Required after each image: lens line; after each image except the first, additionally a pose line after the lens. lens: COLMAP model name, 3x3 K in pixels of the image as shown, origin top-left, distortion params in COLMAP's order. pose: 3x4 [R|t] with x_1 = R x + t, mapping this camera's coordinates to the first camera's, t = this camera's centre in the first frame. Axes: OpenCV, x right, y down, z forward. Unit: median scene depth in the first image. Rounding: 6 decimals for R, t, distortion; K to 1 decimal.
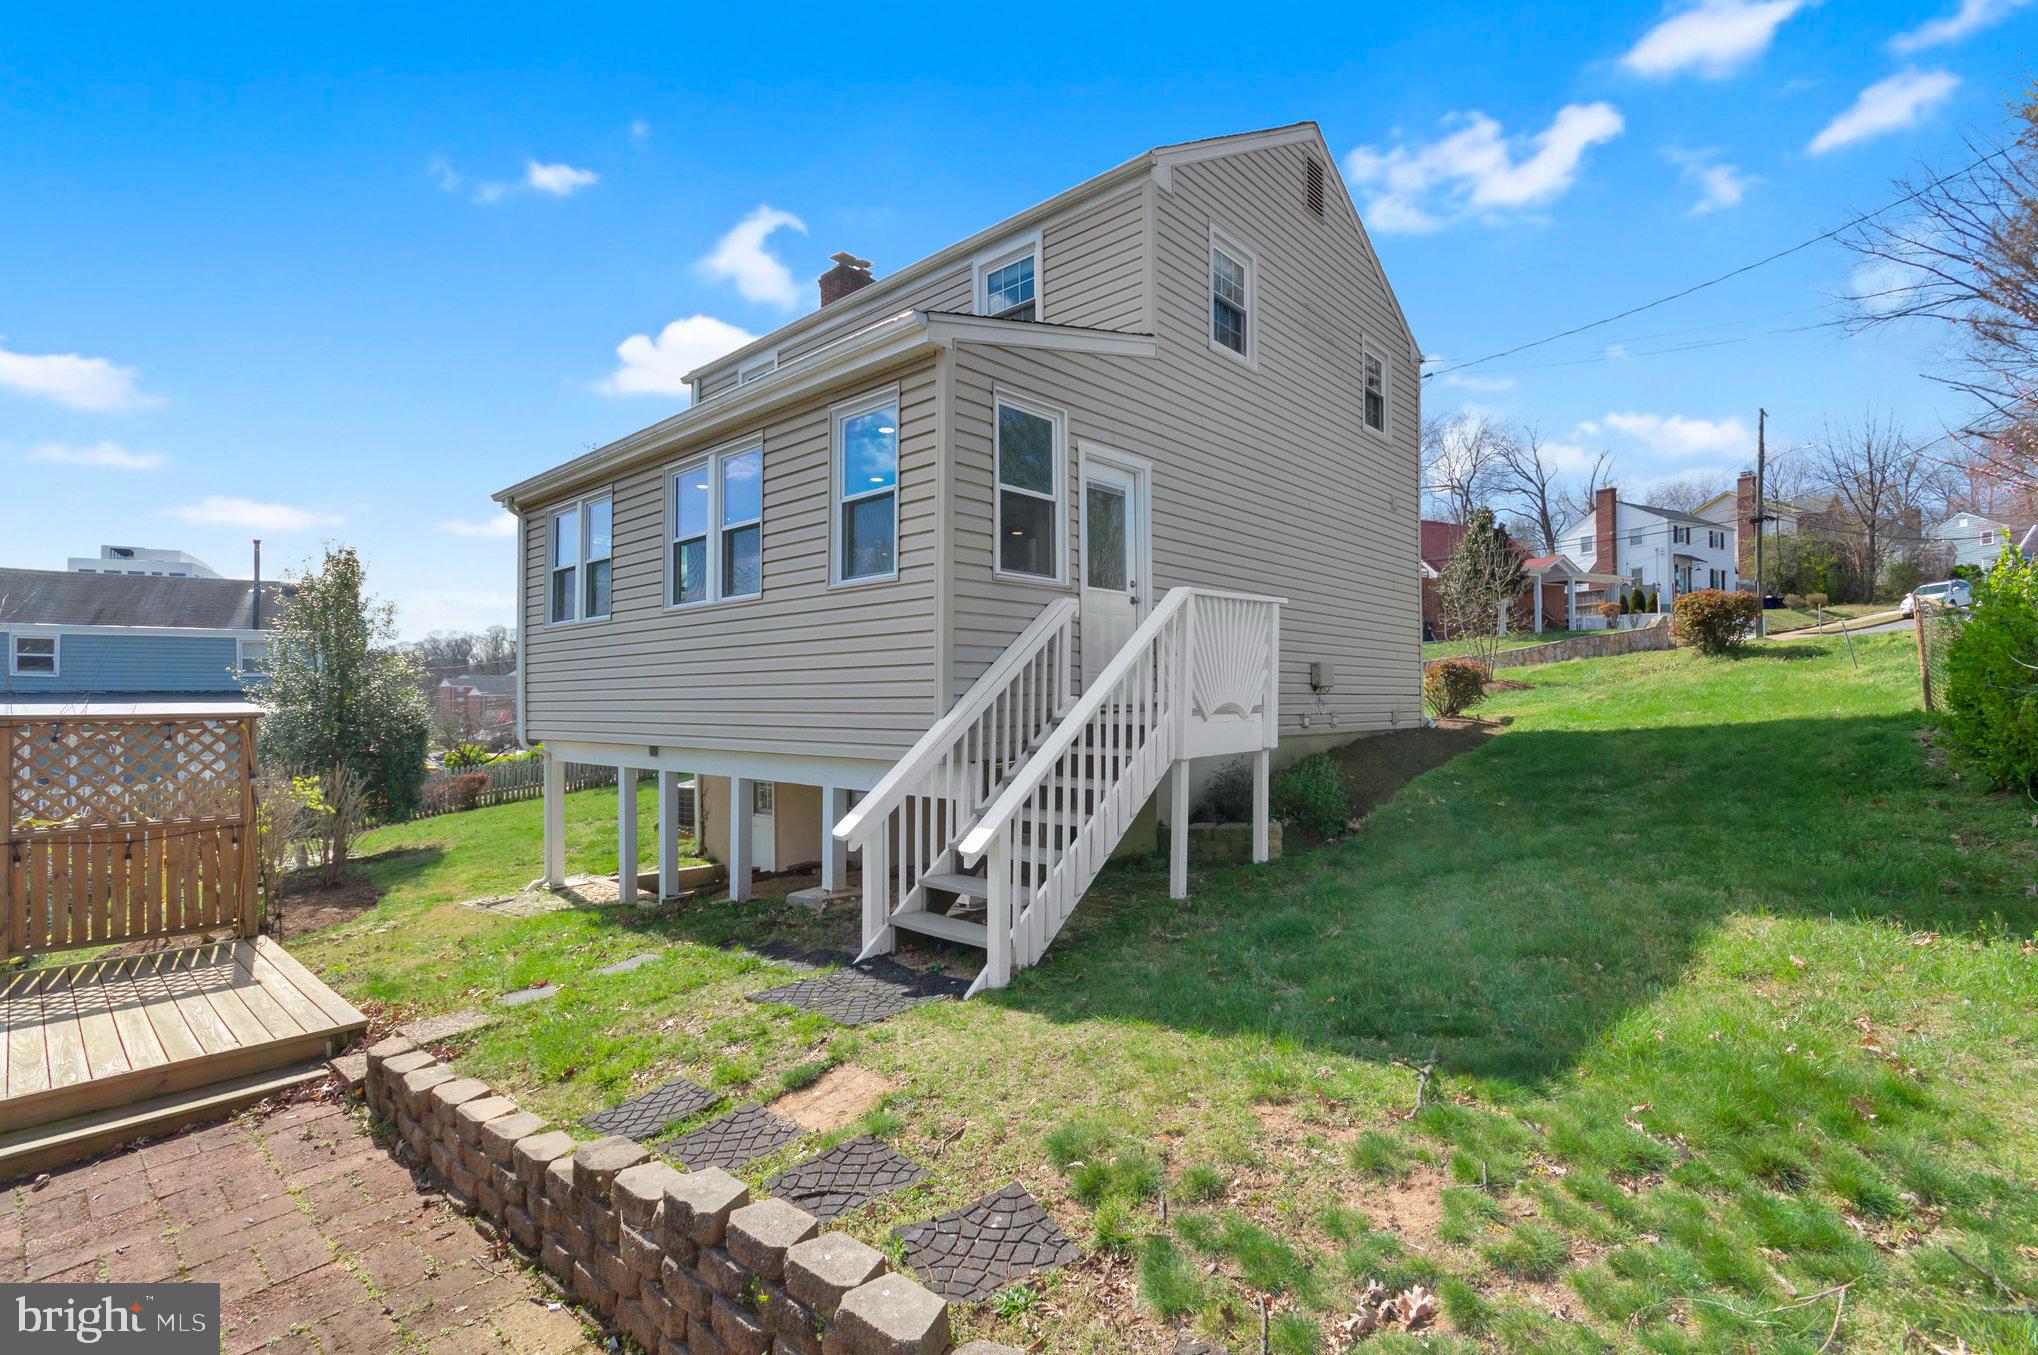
lens RADIAL K [[935.0, 0, 1019.6], [0, 935.0, 700.4], [0, 0, 1]] dist [0.003422, -0.000018]
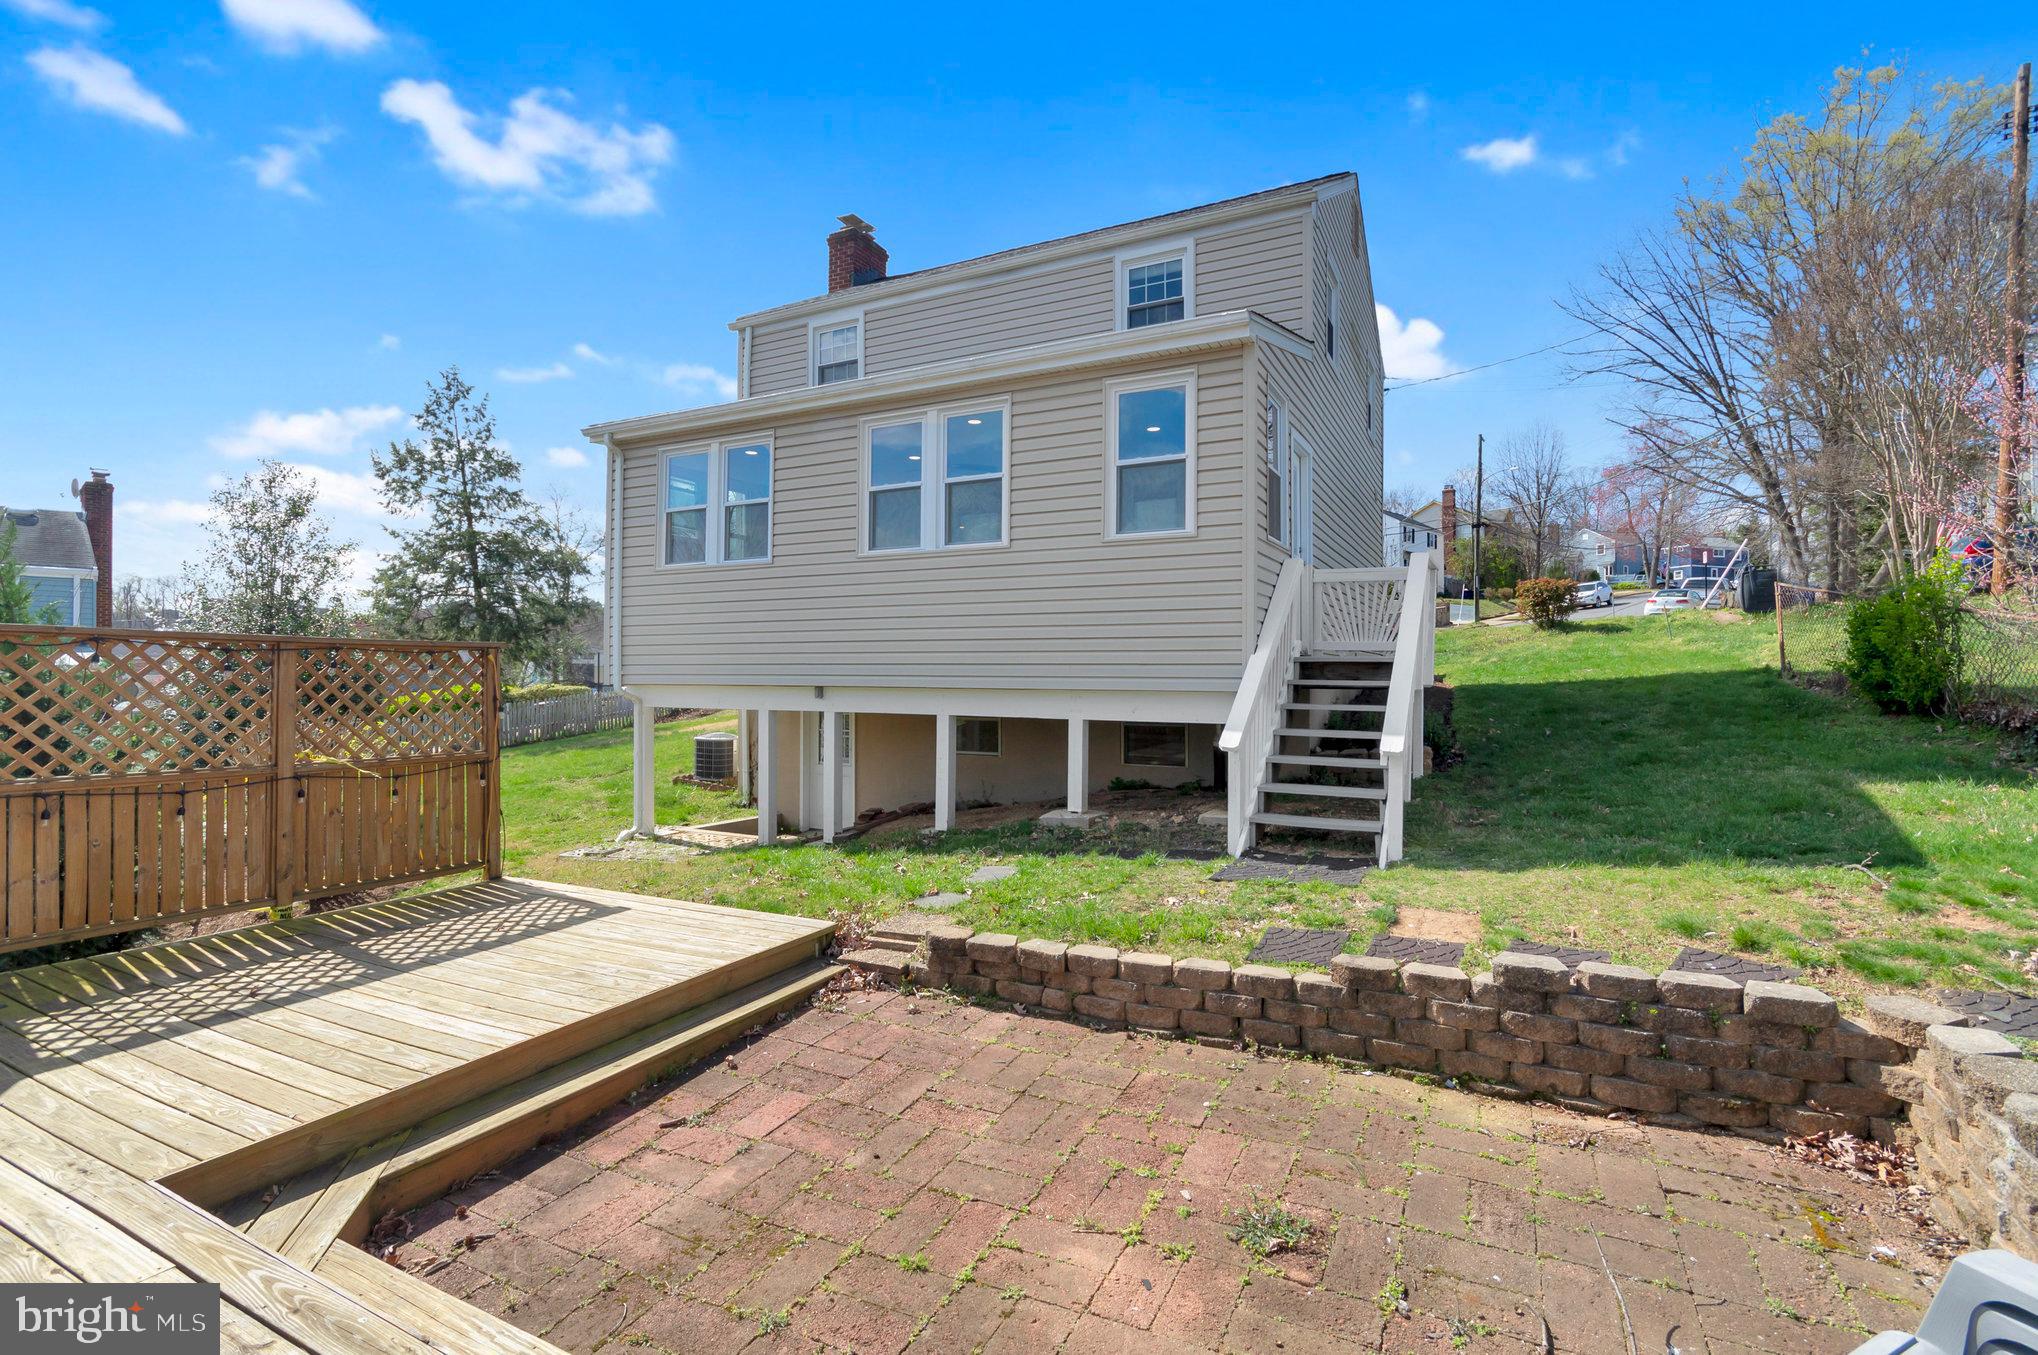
lens RADIAL K [[929.3, 0, 1019.0], [0, 929.3, 677.5], [0, 0, 1]] dist [-0.000380, -0.000002]
pose [[0.965160, 0.008984, 0.261505, -0.501454], [-0.010110, 0.999945, 0.002958, 0.036136], [-0.261464, -0.005499, 0.965198, -0.047126]]
